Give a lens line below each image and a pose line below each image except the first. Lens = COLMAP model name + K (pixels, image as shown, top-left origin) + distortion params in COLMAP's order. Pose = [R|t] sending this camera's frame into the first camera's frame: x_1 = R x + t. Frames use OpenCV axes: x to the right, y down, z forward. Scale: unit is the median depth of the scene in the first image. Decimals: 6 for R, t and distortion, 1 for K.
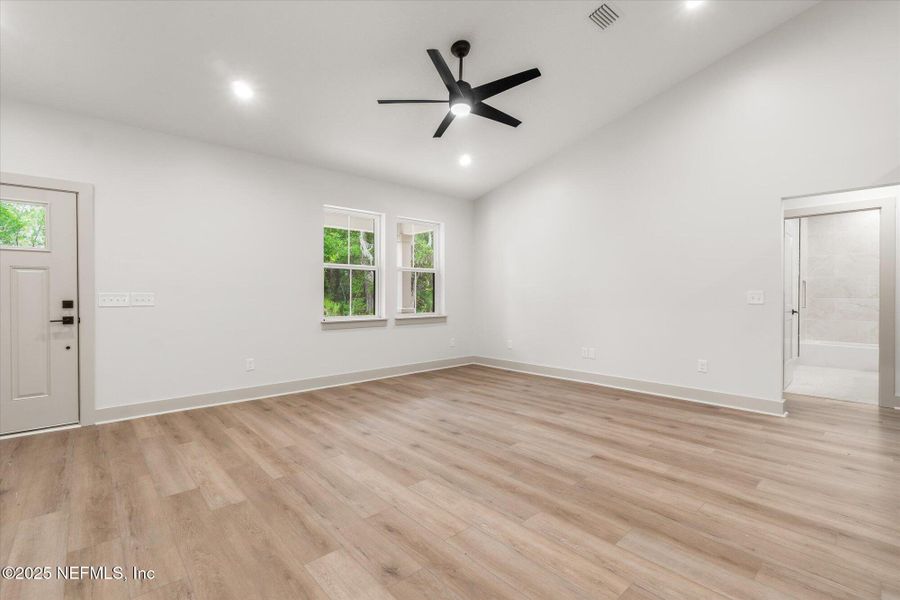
lens RADIAL K [[405.0, 0, 444.6], [0, 405.0, 294.9], [0, 0, 1]] dist [-0.003137, 0.000394]
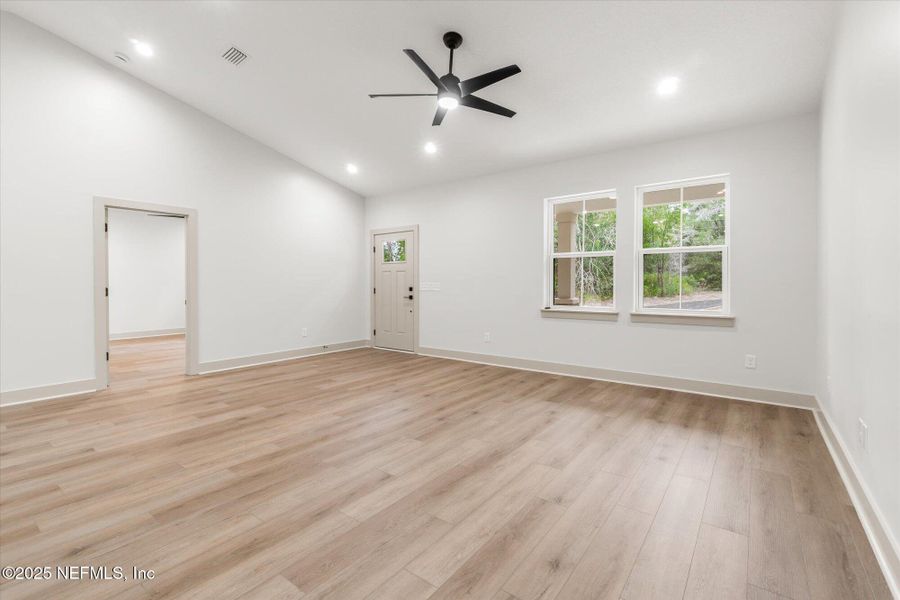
lens RADIAL K [[405.0, 0, 440.6], [0, 405.0, 298.3], [0, 0, 1]] dist [-0.003137, 0.000394]
pose [[0.182002, 0.042609, -0.982375, 1.196331], [0.005264, 0.999004, 0.044305, -0.021459], [0.983284, -0.013235, 0.181597, 0.926809]]
